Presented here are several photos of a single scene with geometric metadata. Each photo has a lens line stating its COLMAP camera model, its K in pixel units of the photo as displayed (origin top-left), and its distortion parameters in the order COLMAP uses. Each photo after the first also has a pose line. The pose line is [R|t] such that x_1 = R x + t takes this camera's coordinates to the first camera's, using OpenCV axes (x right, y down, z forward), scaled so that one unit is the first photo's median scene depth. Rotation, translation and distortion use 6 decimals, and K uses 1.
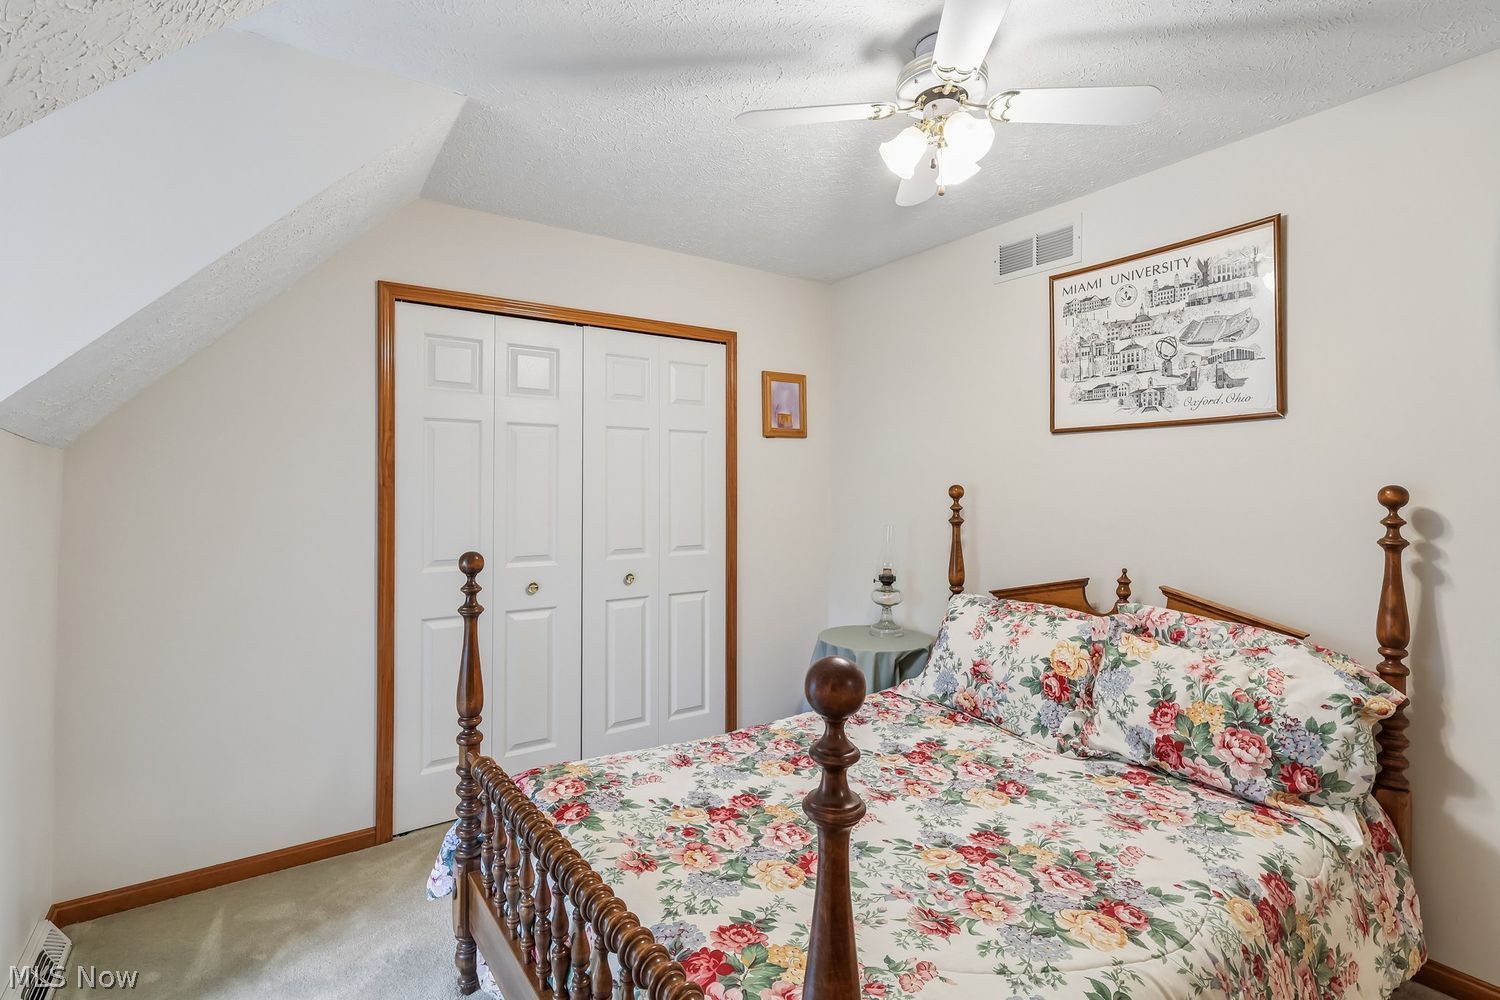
lens RADIAL K [[697.5, 0, 749.3], [0, 697.5, 478.1], [0, 0, 1]] dist [-0.001212, -0.000081]
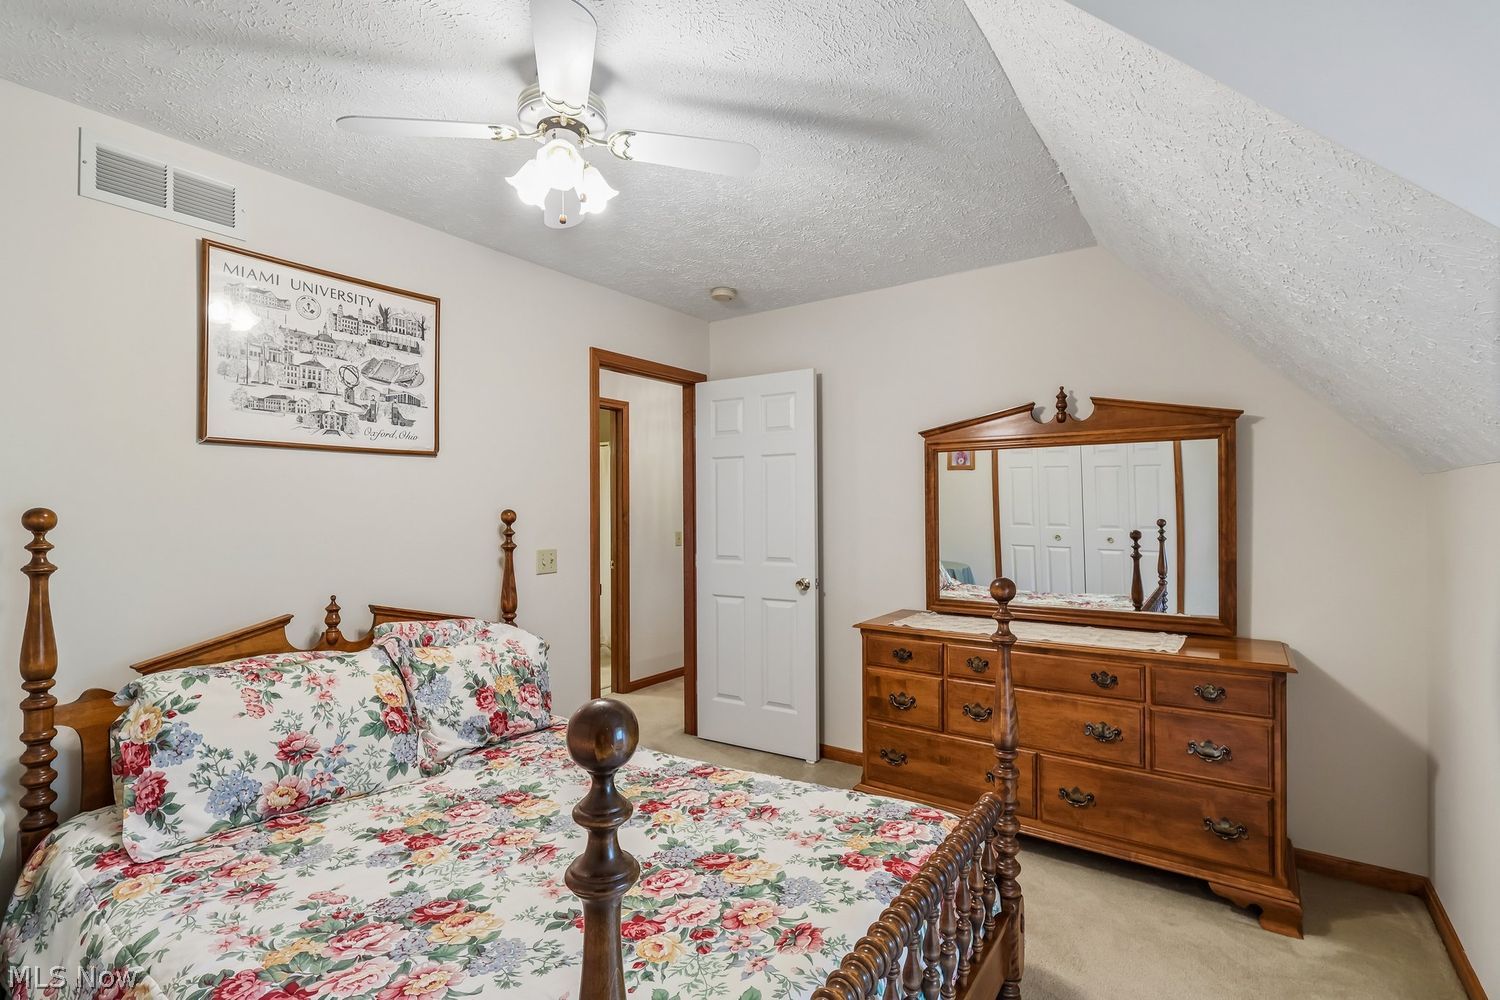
lens RADIAL K [[691.6, 0, 741.6], [0, 691.6, 501.7], [0, 0, 1]] dist [0.000619, -0.000280]
pose [[-0.325670, 0.010240, 0.945428, -0.583250], [-0.011470, 0.999825, -0.014780, 0.008047], [-0.945414, -0.015658, -0.325496, 0.822135]]
